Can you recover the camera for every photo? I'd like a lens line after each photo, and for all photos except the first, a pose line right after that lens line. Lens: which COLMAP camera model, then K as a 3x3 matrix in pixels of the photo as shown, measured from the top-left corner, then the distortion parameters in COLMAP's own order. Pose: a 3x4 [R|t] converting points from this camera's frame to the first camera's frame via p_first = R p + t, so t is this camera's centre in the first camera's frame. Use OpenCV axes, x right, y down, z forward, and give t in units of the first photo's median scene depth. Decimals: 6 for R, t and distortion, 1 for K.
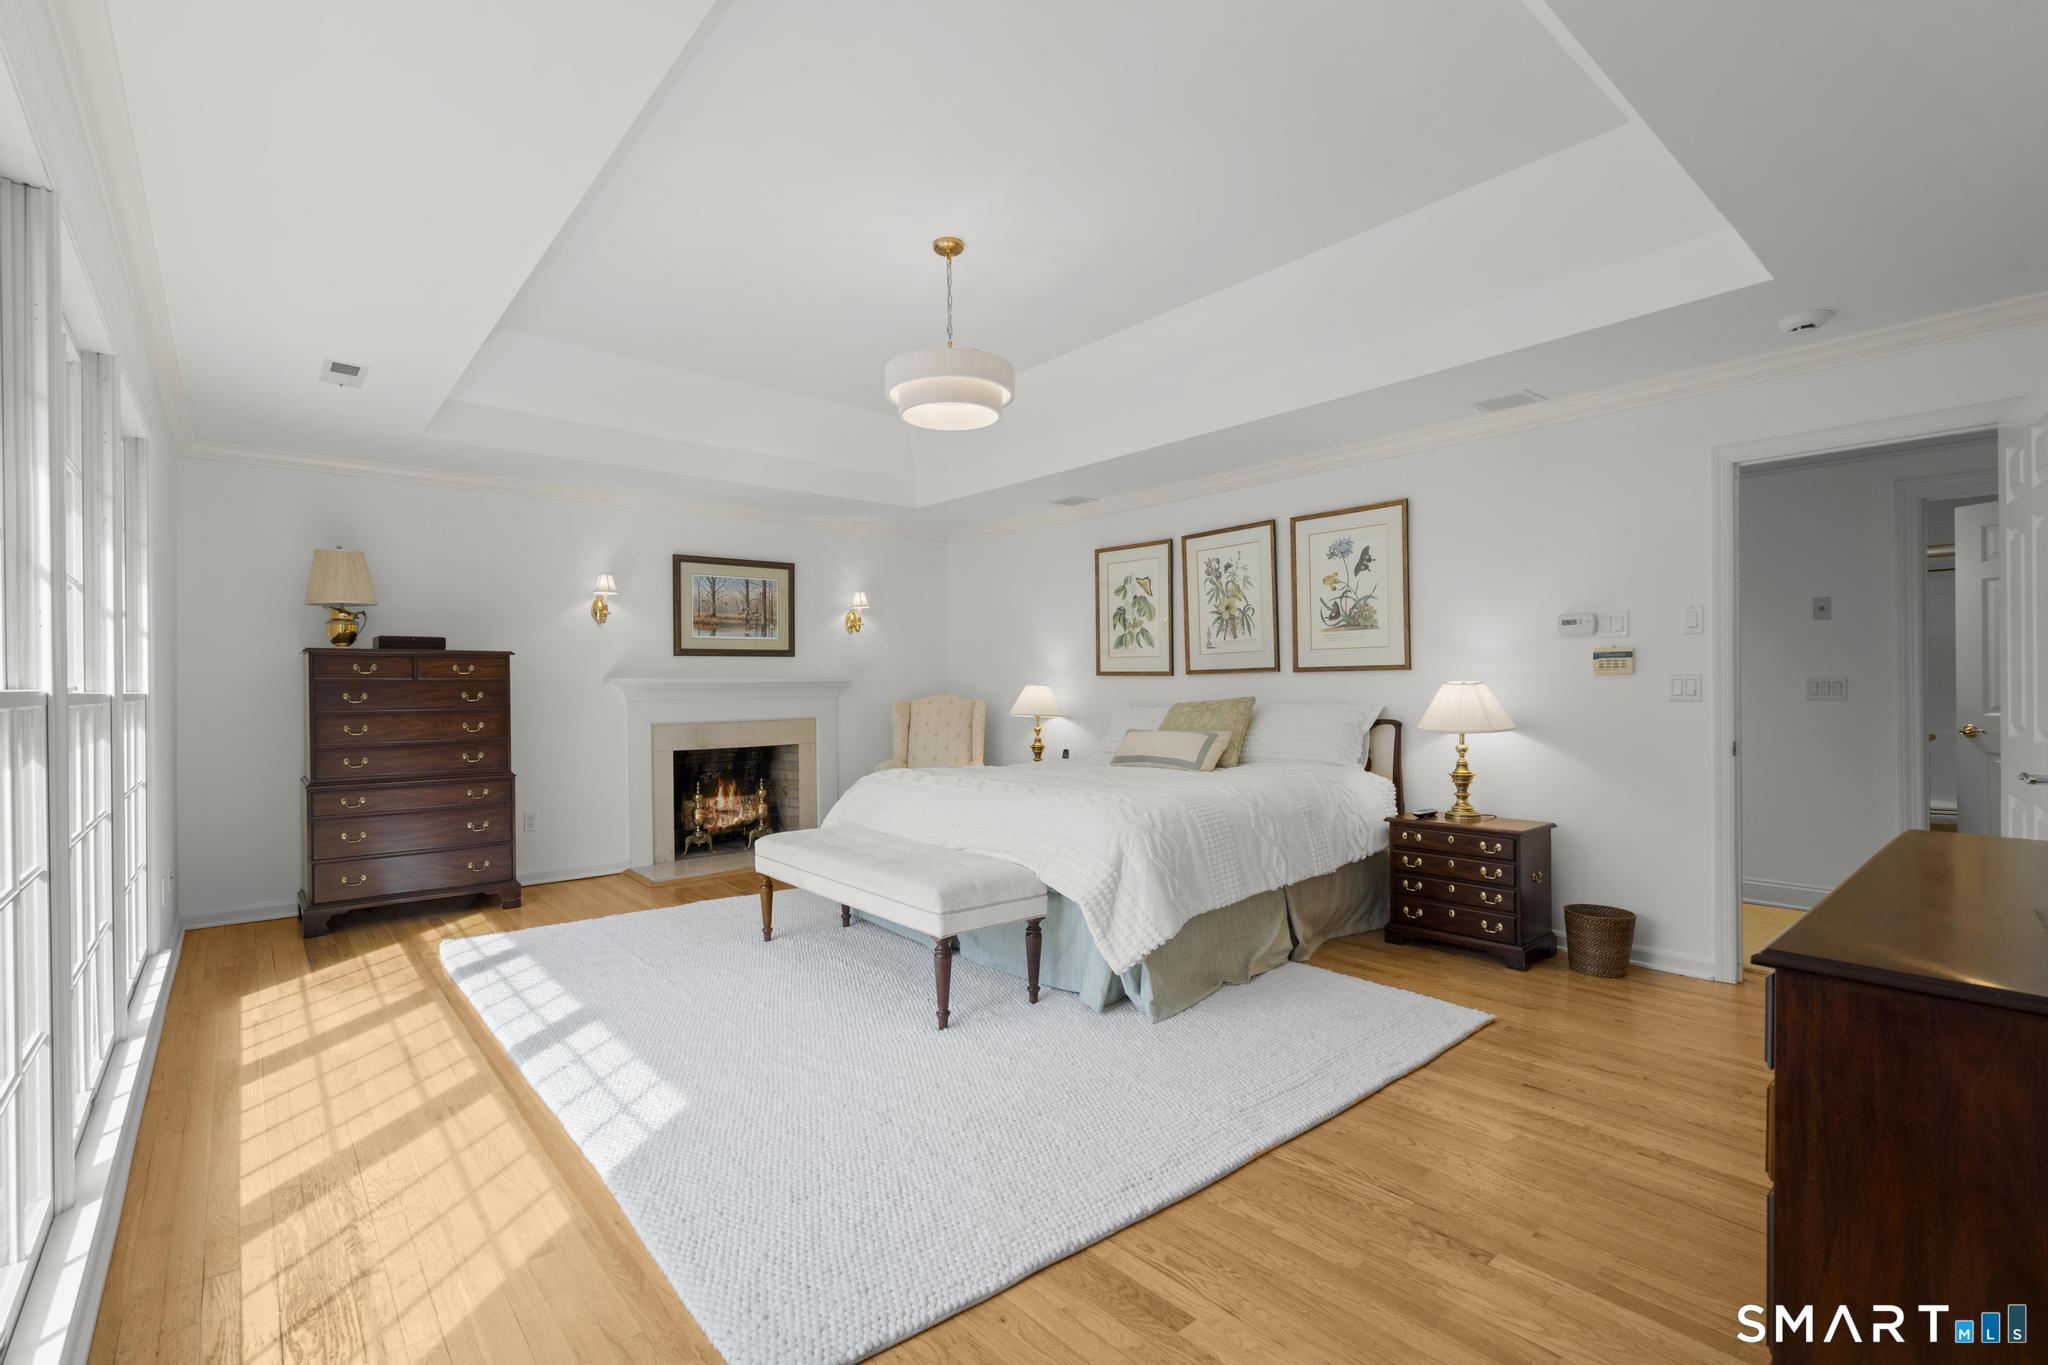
lens RADIAL K [[921.0, 0, 1021.9], [0, 921.0, 684.6], [0, 0, 1]] dist [-0.006617, 0.002463]
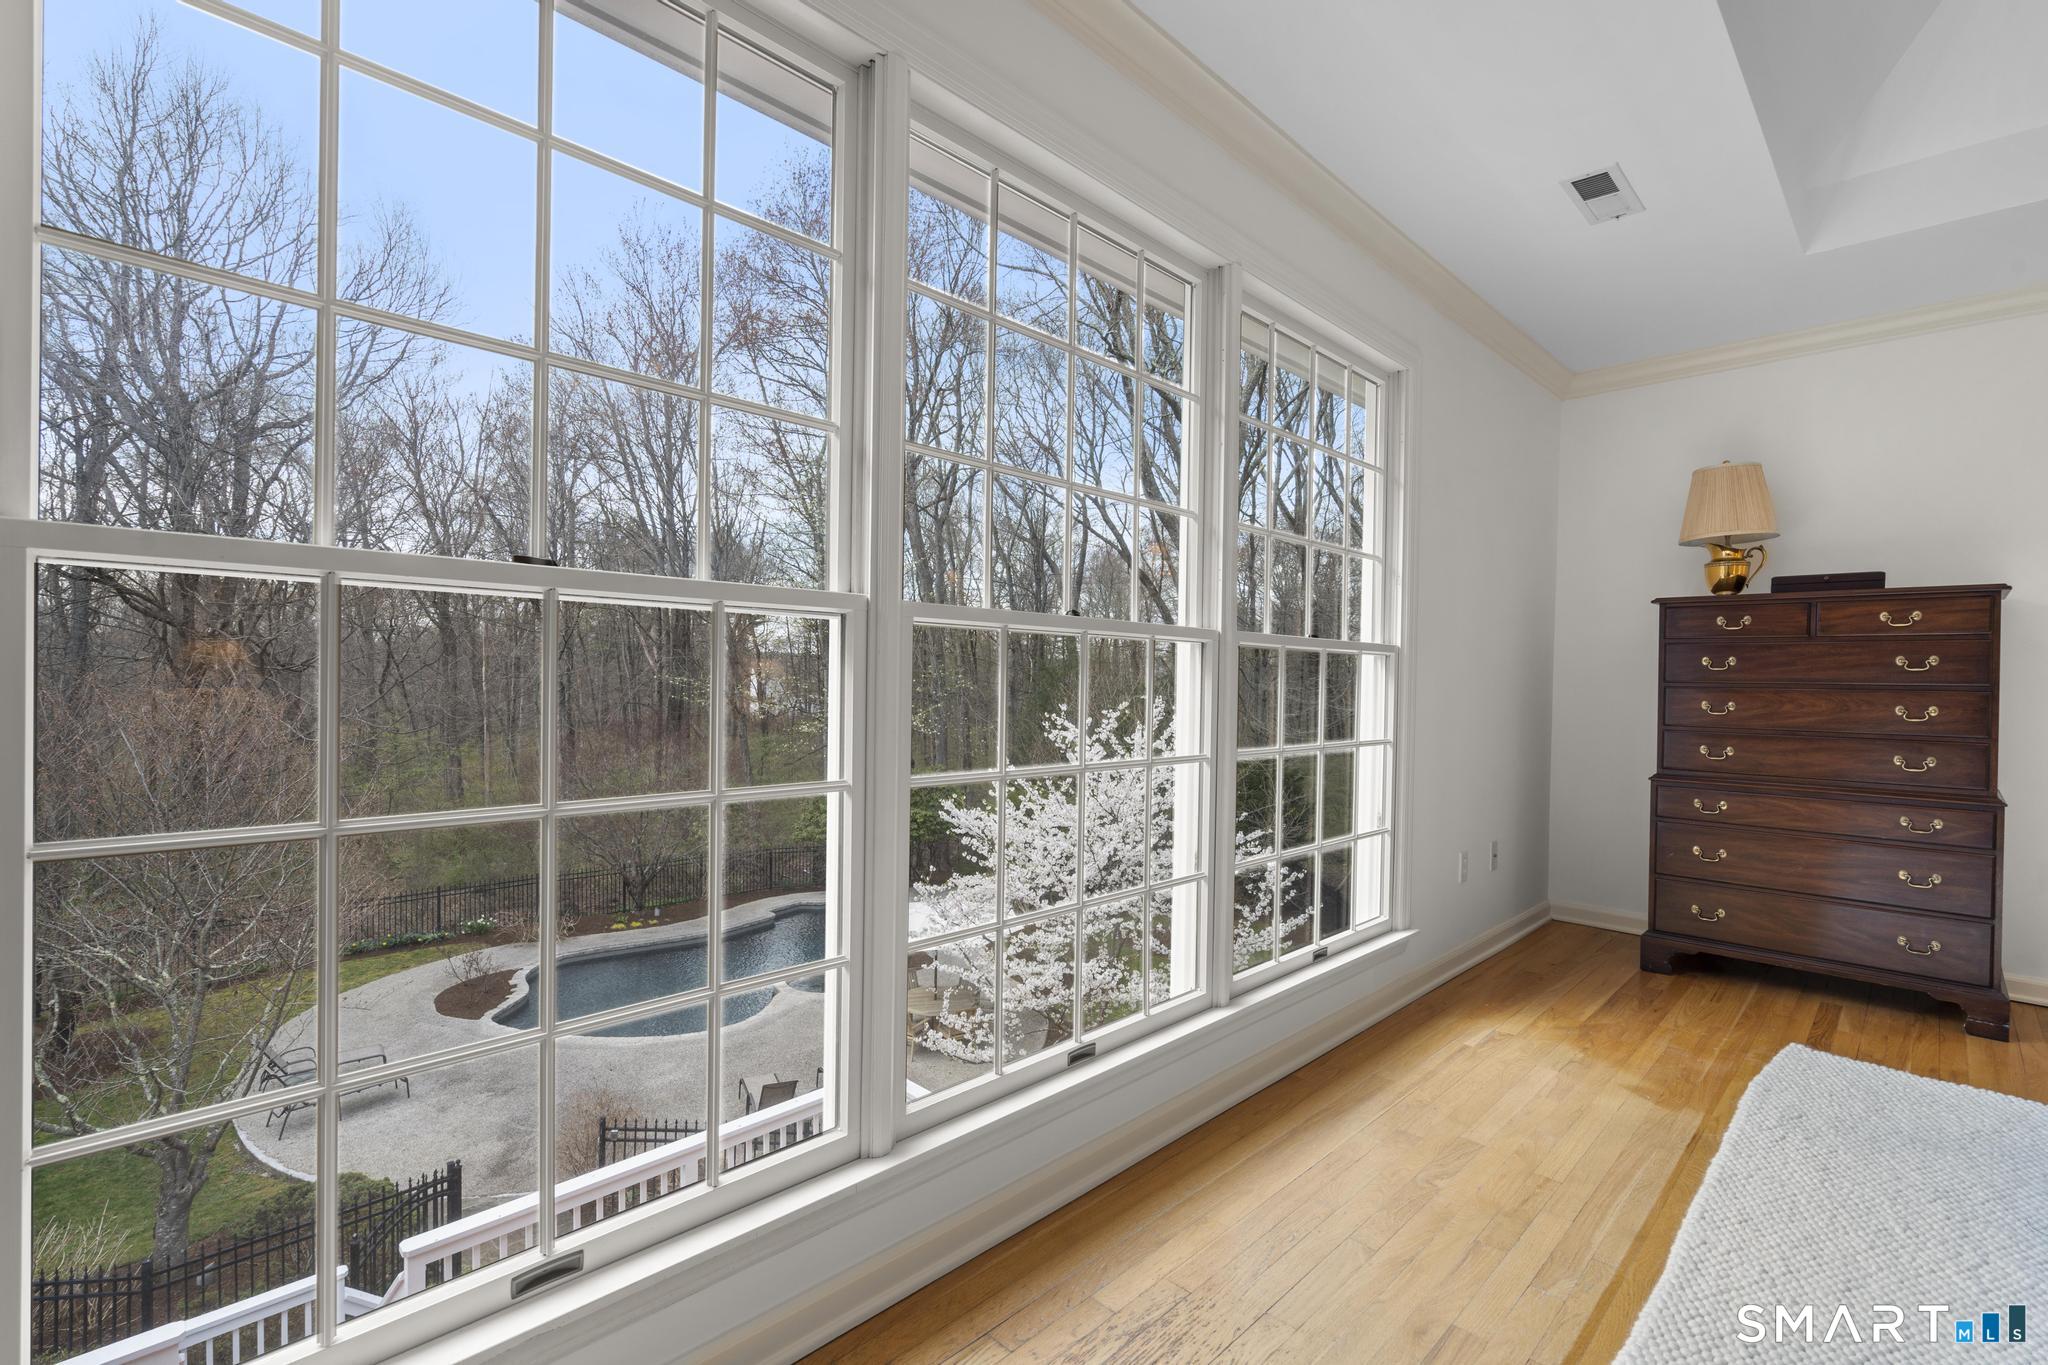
lens RADIAL K [[921.0, 0, 1022.3], [0, 921.0, 690.2], [0, 0, 1]] dist [-0.006617, 0.002463]
pose [[0.074124, 0.020191, -0.997045, -0.040512], [-0.014274, 0.999714, 0.019184, 0.028176], [0.997147, 0.012810, 0.074391, 0.373251]]
